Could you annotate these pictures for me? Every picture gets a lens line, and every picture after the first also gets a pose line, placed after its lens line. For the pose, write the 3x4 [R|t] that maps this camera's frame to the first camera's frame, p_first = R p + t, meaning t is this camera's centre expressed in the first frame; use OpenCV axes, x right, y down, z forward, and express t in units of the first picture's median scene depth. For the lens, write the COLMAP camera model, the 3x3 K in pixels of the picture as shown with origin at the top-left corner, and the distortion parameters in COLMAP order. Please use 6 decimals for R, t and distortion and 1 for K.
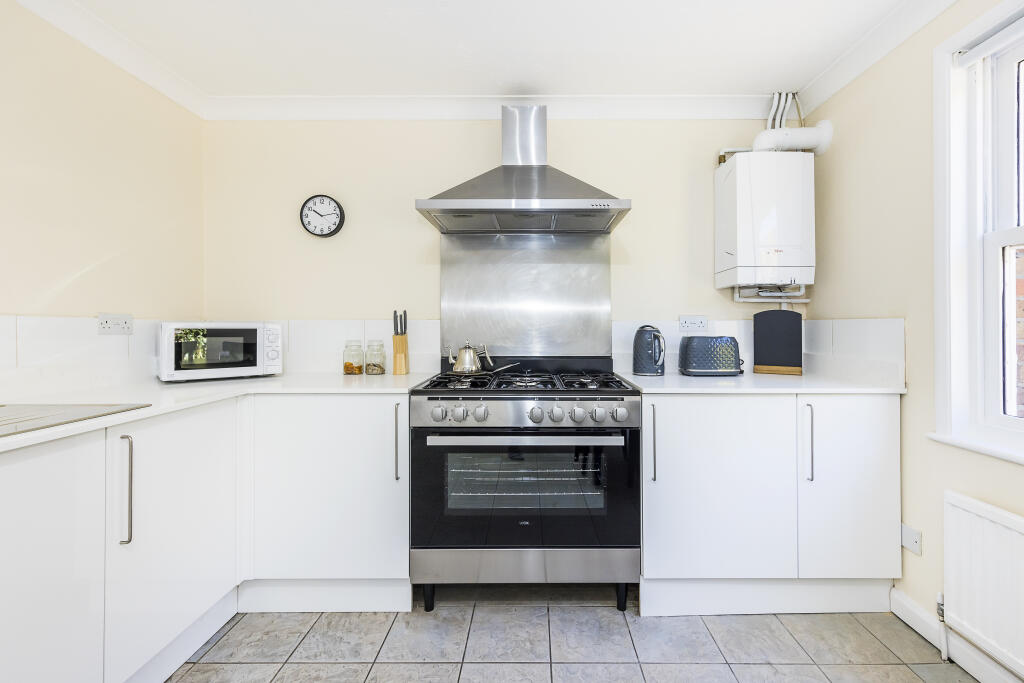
lens RADIAL K [[427.0, 0, 530.3], [0, 427.0, 325.4], [0, 0, 1]] dist [0.003241, 0.000179]
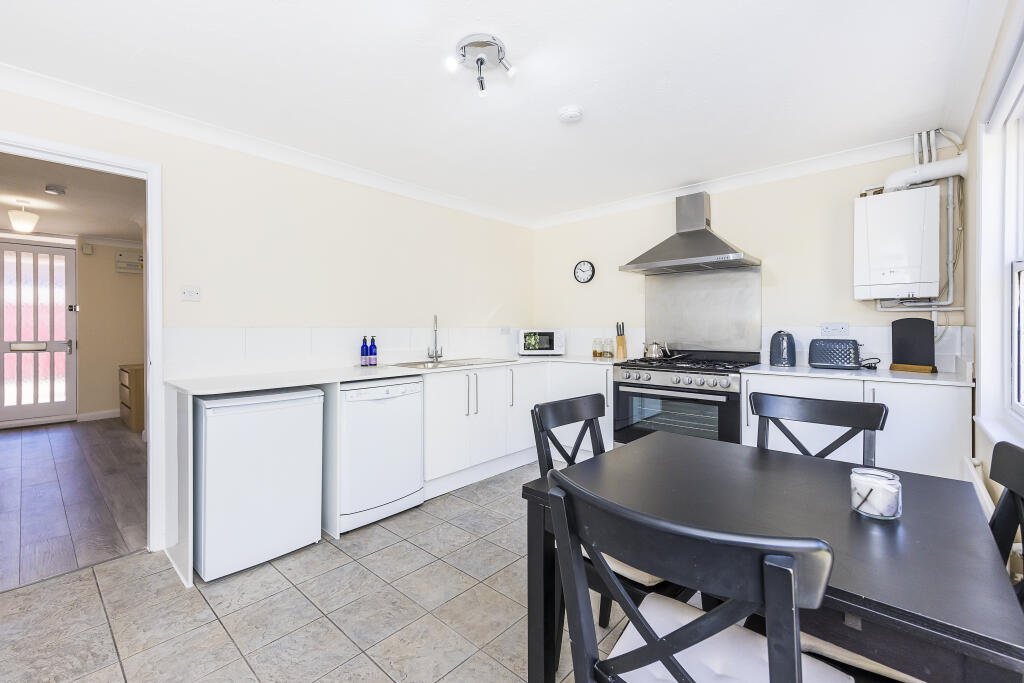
lens RADIAL K [[435.8, 0, 511.1], [0, 435.8, 328.3], [0, 0, 1]] dist [0.001054, 0.000029]
pose [[0.747200, -0.001676, -0.664597, 0.618784], [0.006134, 0.999972, 0.004374, -0.021791], [0.664571, -0.007345, 0.747189, -0.730394]]
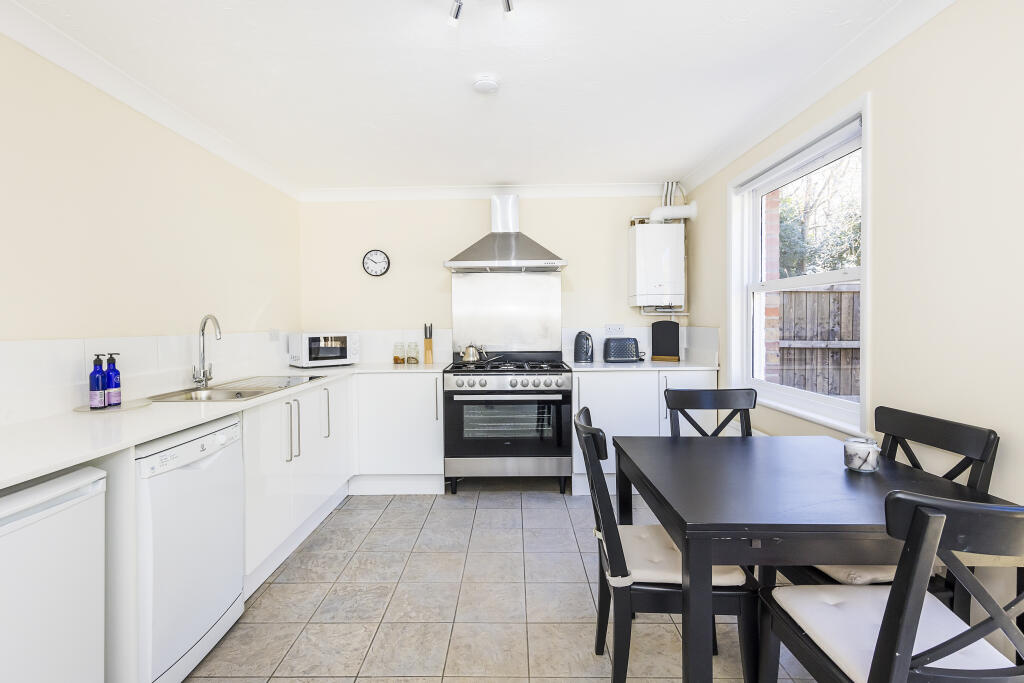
lens RADIAL K [[469.9, 0, 512.2], [0, 469.9, 330.7], [0, 0, 1]] dist [0.000474, 0.000091]
pose [[0.999956, -0.008703, 0.003482, 0.003919], [0.008621, 0.999702, 0.022857, -0.049751], [-0.003680, -0.022826, 0.999733, -0.832080]]
